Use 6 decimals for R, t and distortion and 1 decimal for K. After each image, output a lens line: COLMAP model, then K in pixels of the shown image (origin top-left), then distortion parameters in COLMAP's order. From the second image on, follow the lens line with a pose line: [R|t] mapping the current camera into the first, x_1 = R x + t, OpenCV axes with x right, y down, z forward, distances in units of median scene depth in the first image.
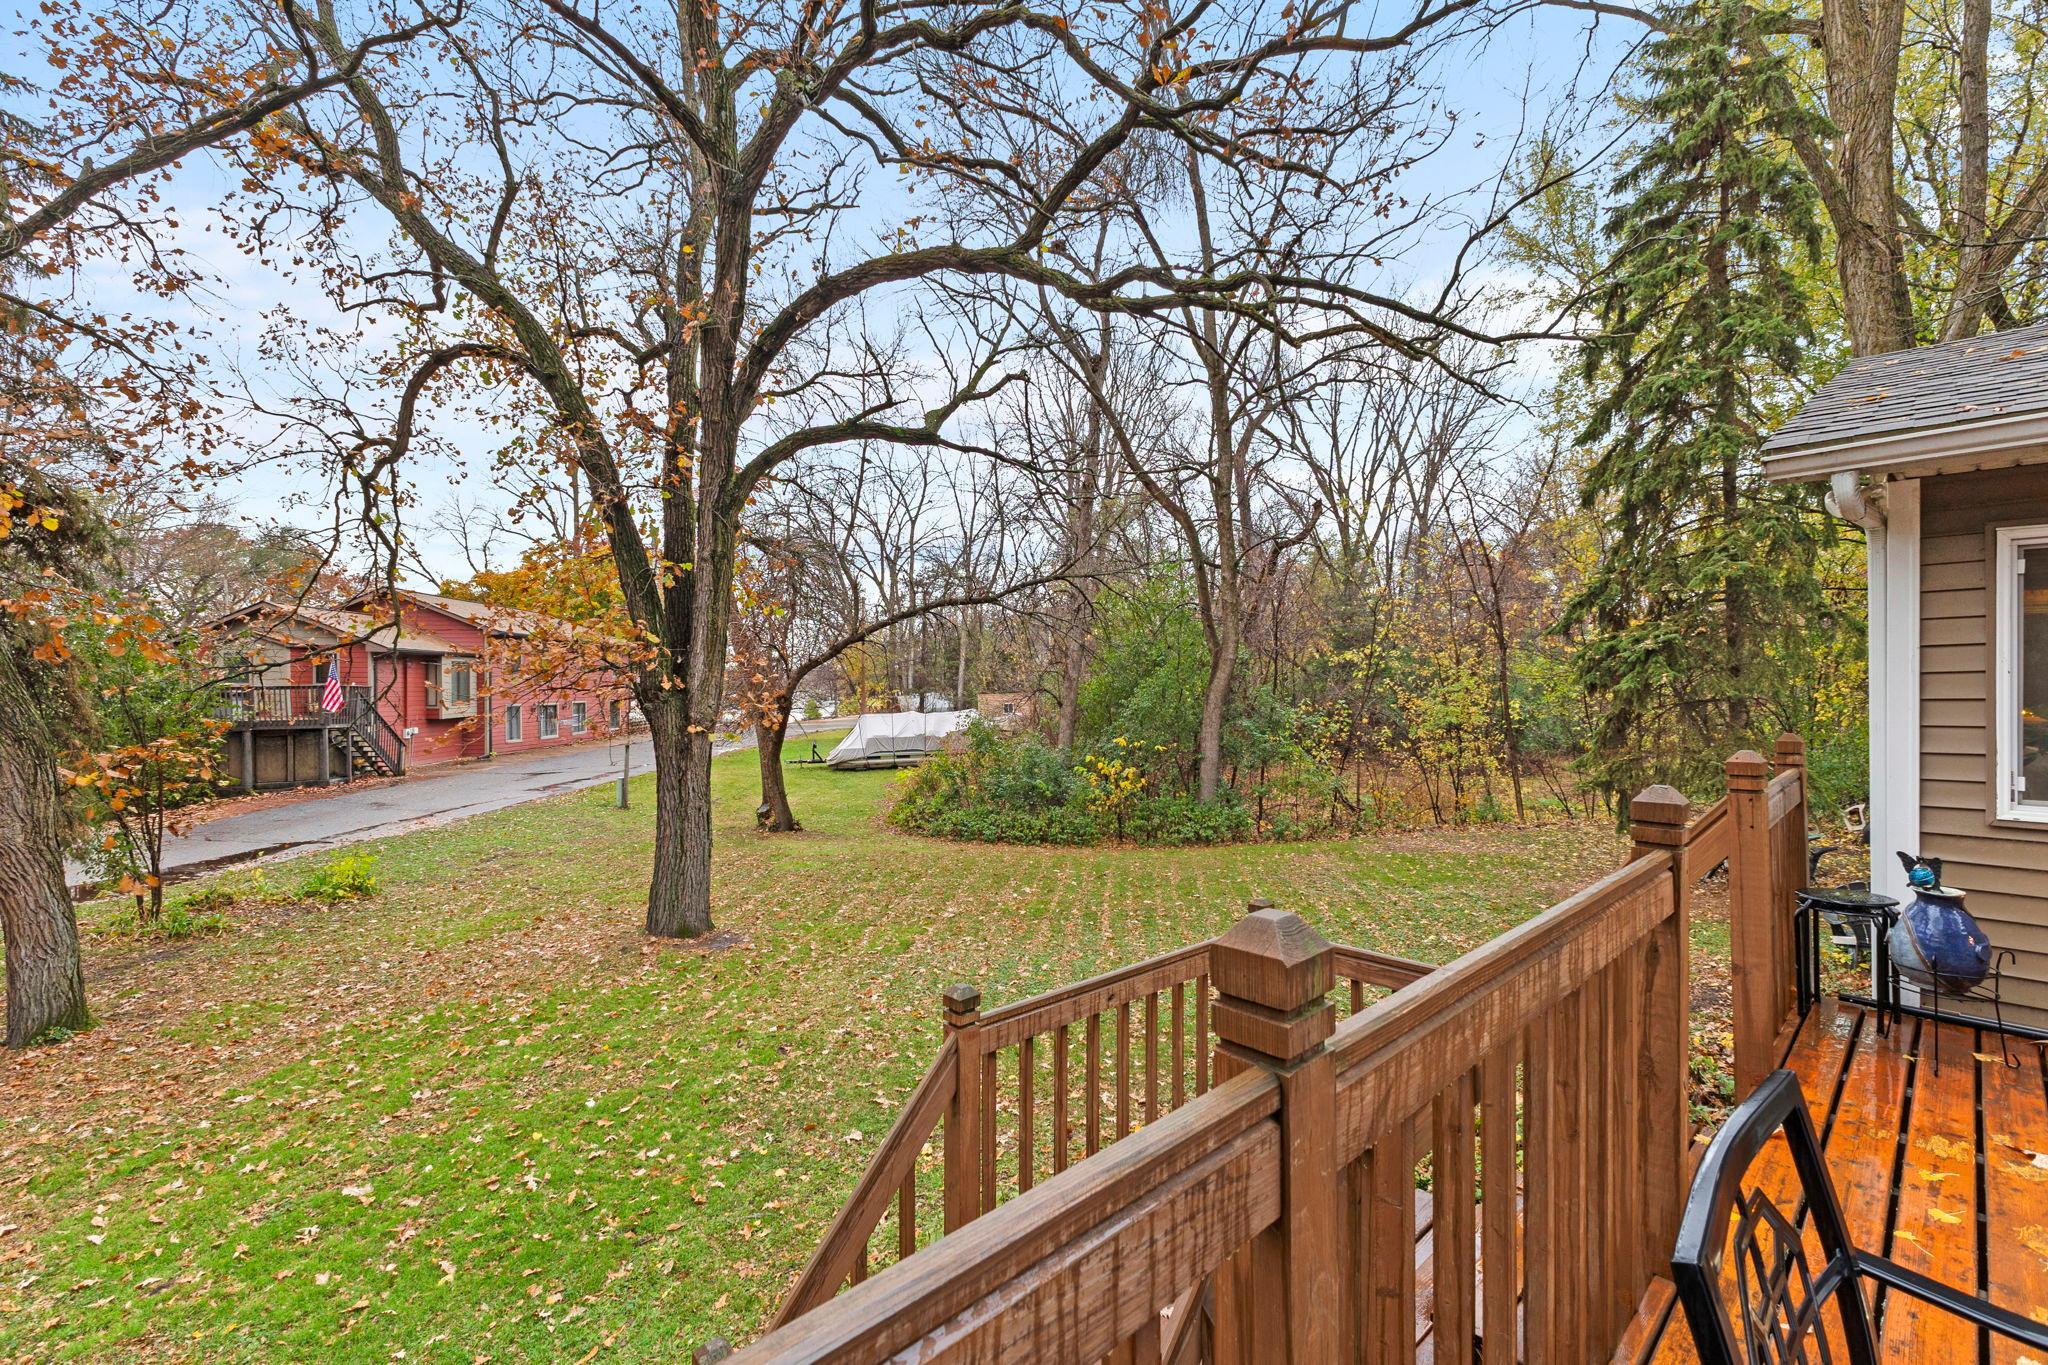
lens RADIAL K [[883.4, 0, 1018.9], [0, 883.4, 686.6], [0, 0, 1]] dist [0.009237, 0.000056]
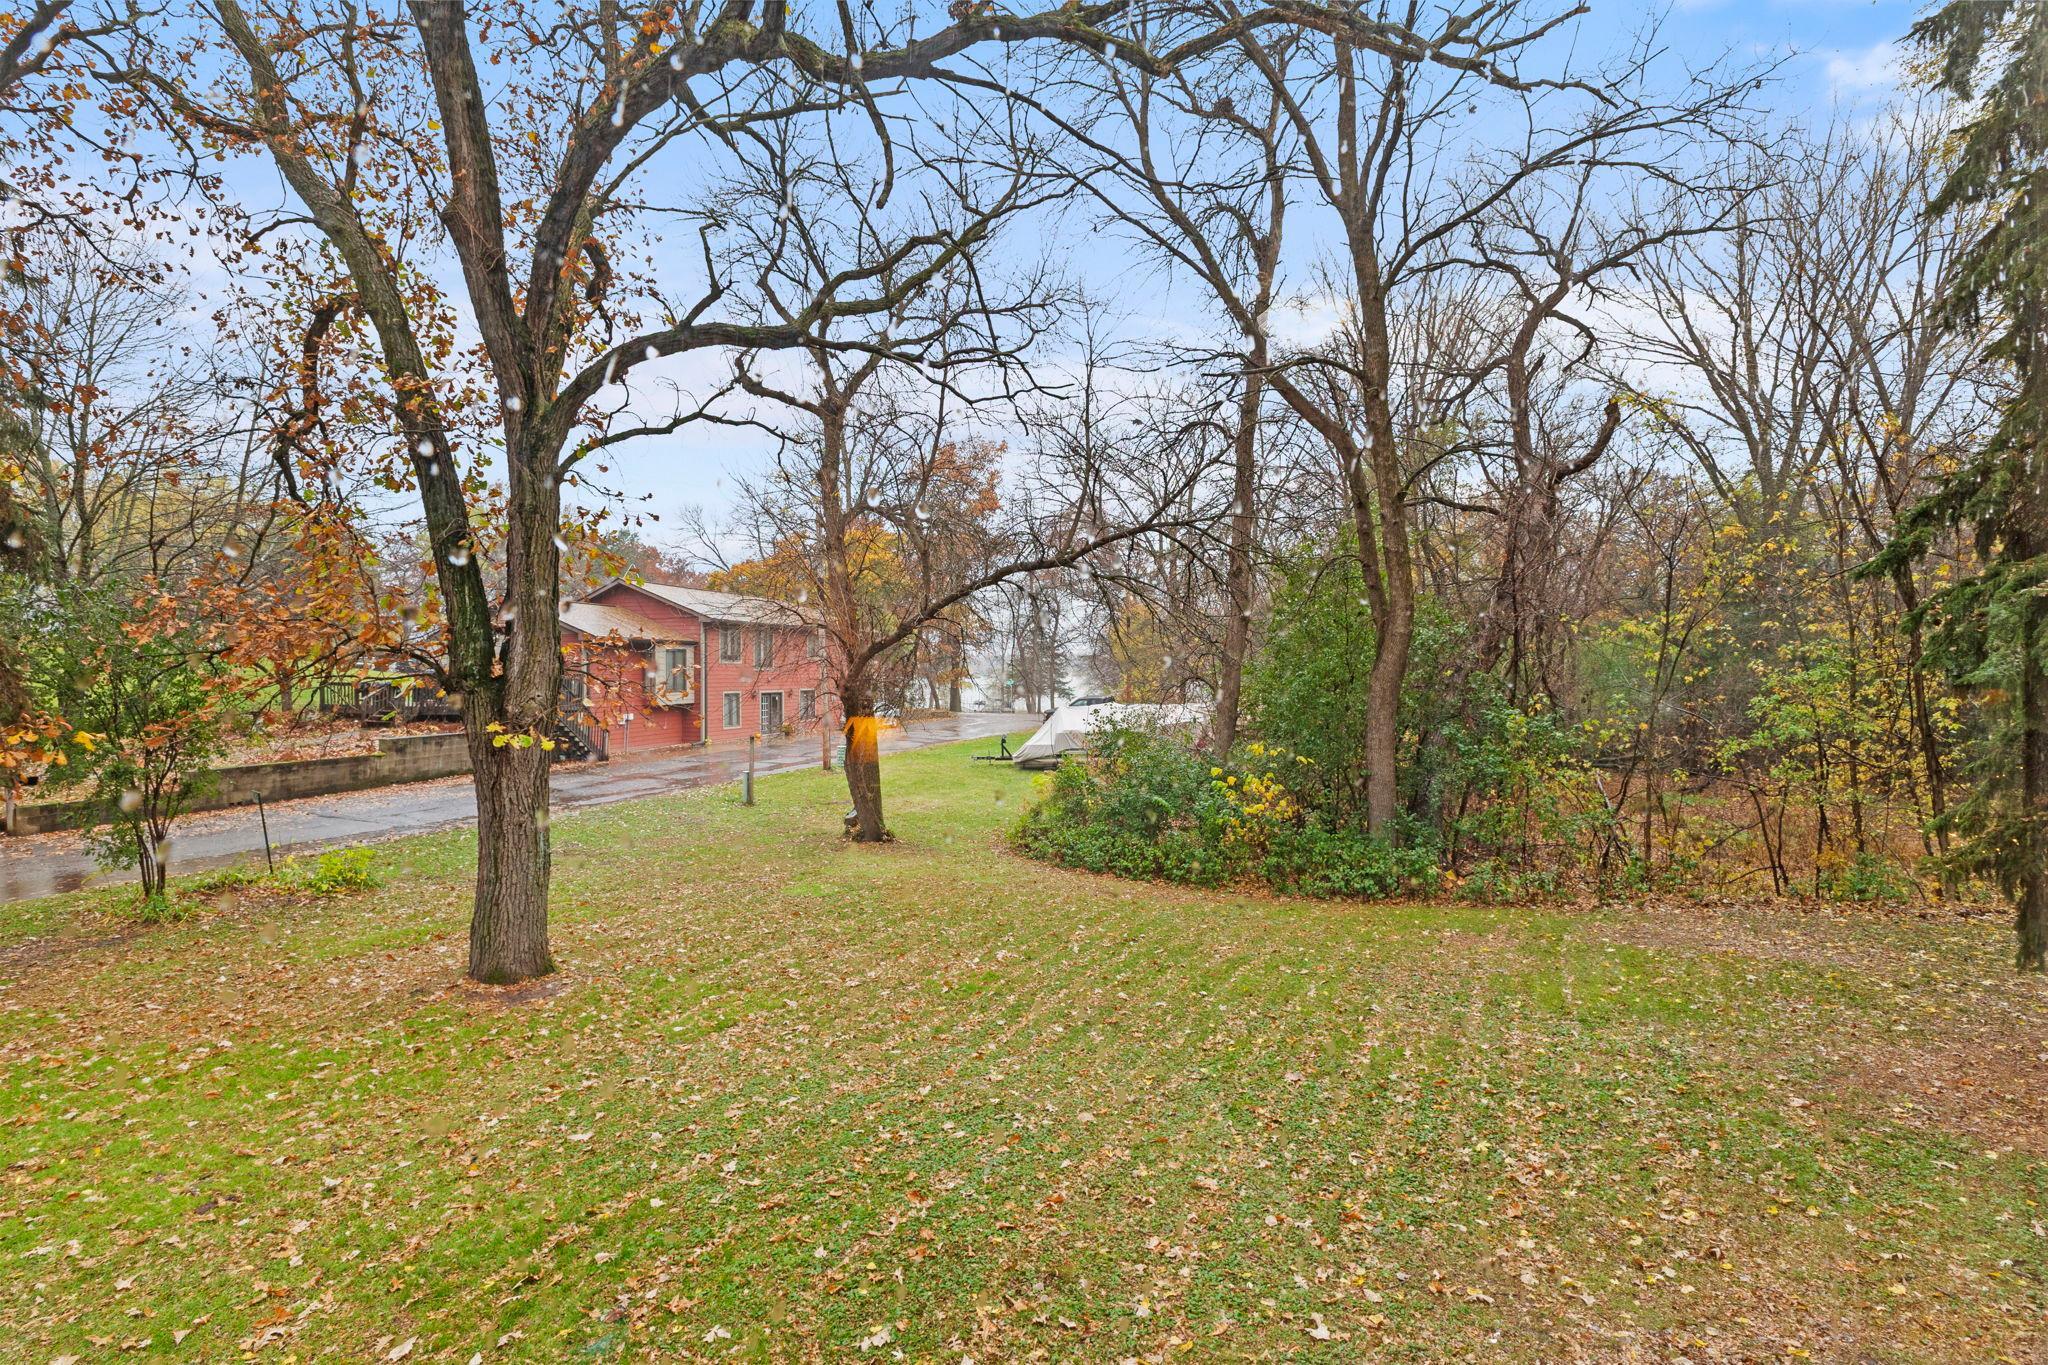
lens RADIAL K [[961.3, 0, 1016.9], [0, 961.3, 668.5], [0, 0, 1]] dist [0.001524, 0.000655]
pose [[0.938395, -0.001587, -0.345561, 0.225612], [-0.000206, 0.999987, -0.005153, -0.000419], [0.345565, 0.004906, 0.938382, 0.197536]]
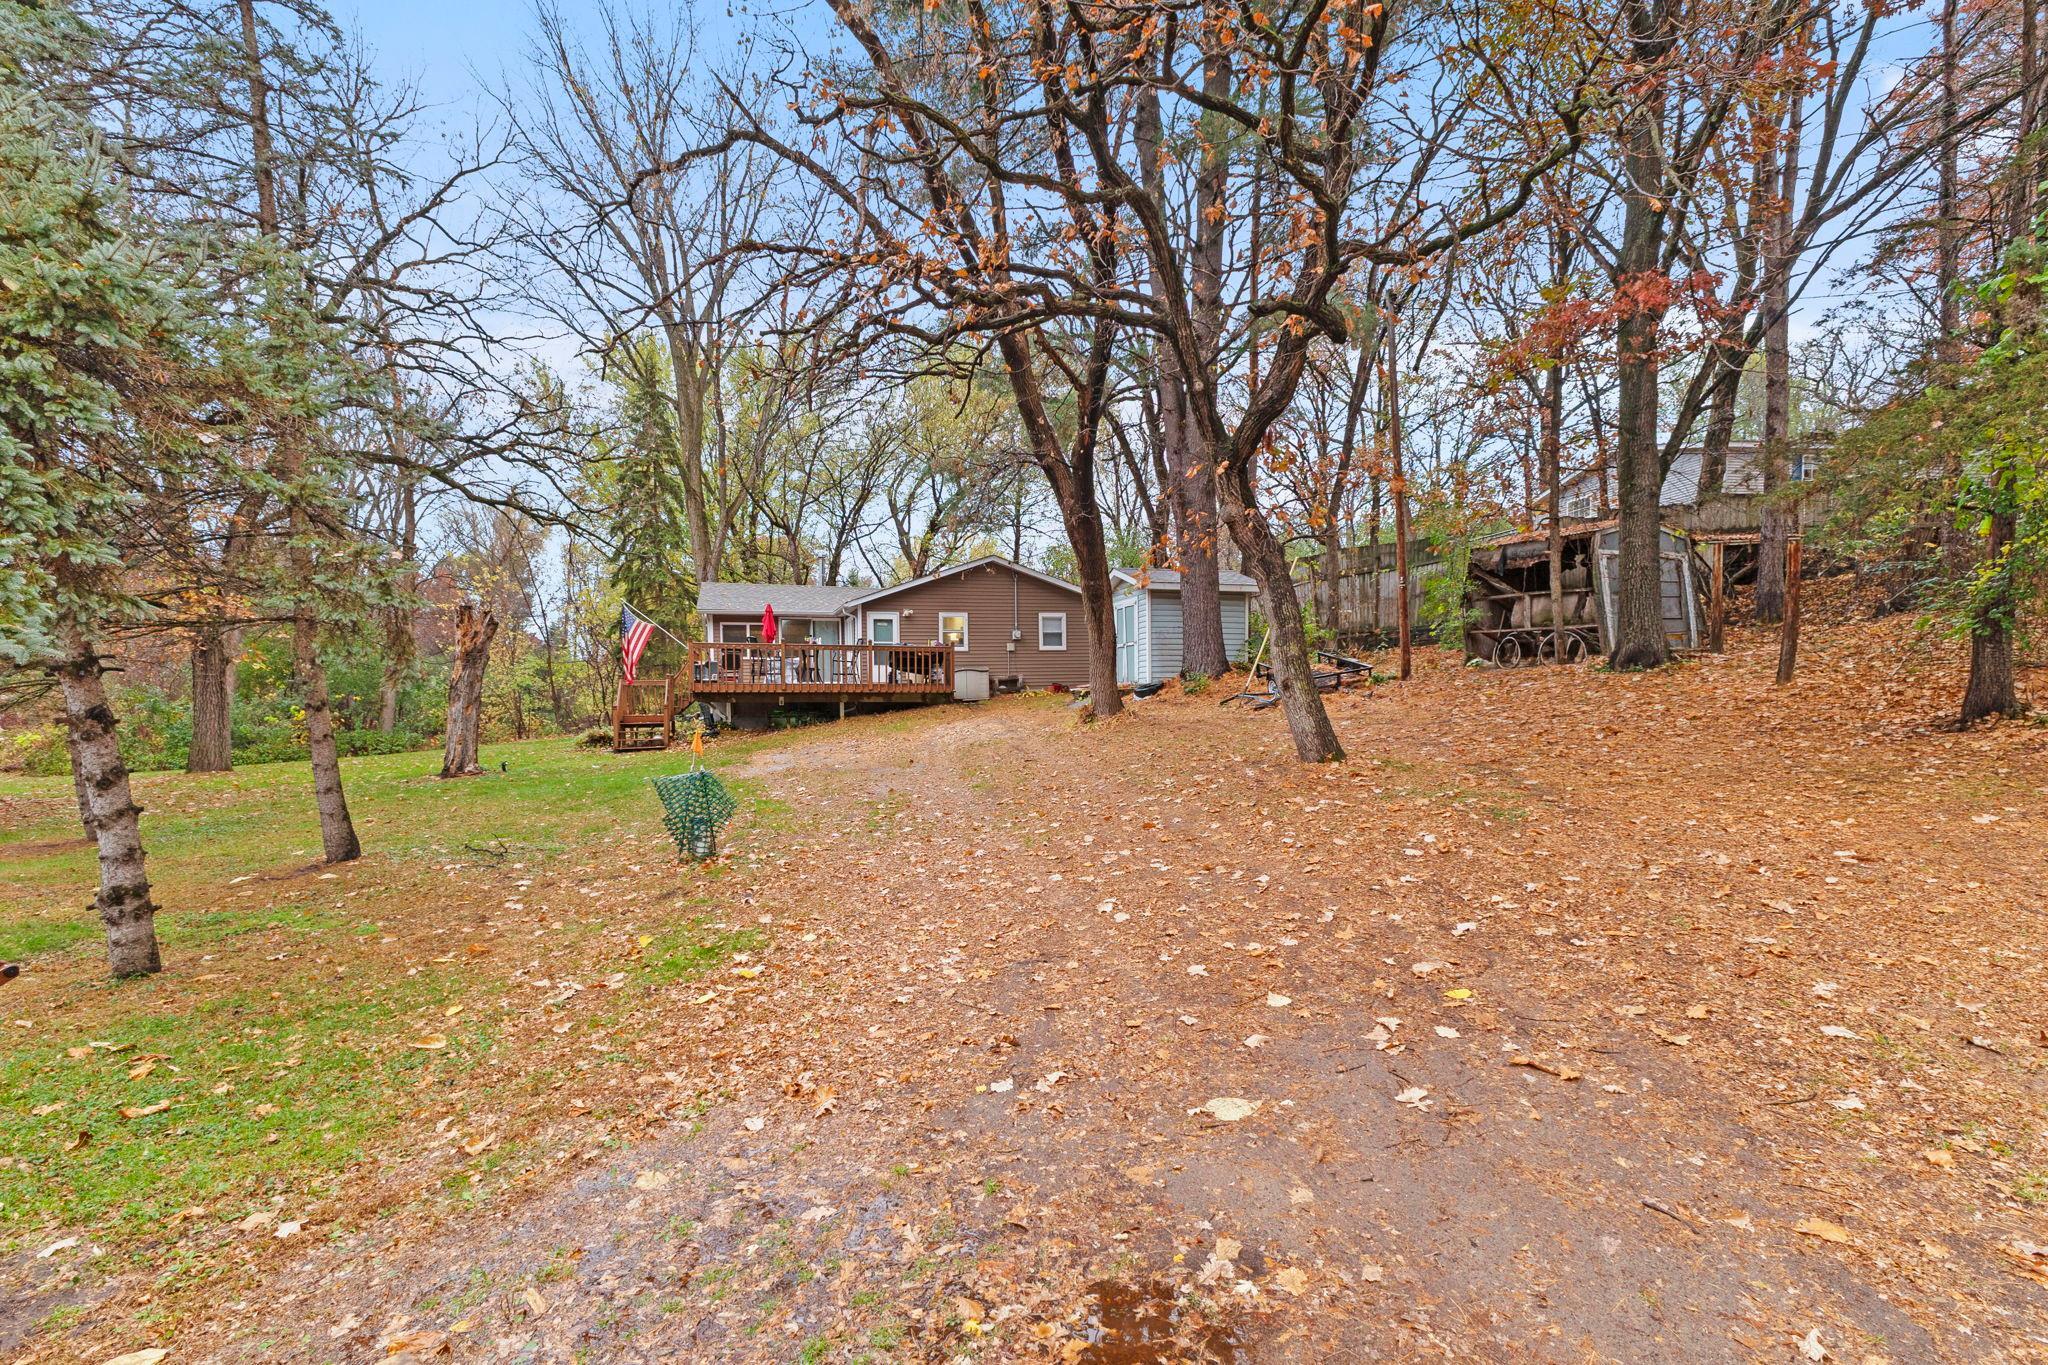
lens RADIAL K [[883.4, 0, 1036.3], [0, 883.4, 685.2], [0, 0, 1]] dist [0.009237, 0.000056]
pose [[0.415959, 0.004825, 0.909371, -0.837108], [0.017880, 0.999749, -0.013483, 0.093255], [-0.909208, 0.021868, 0.415768, -0.827745]]
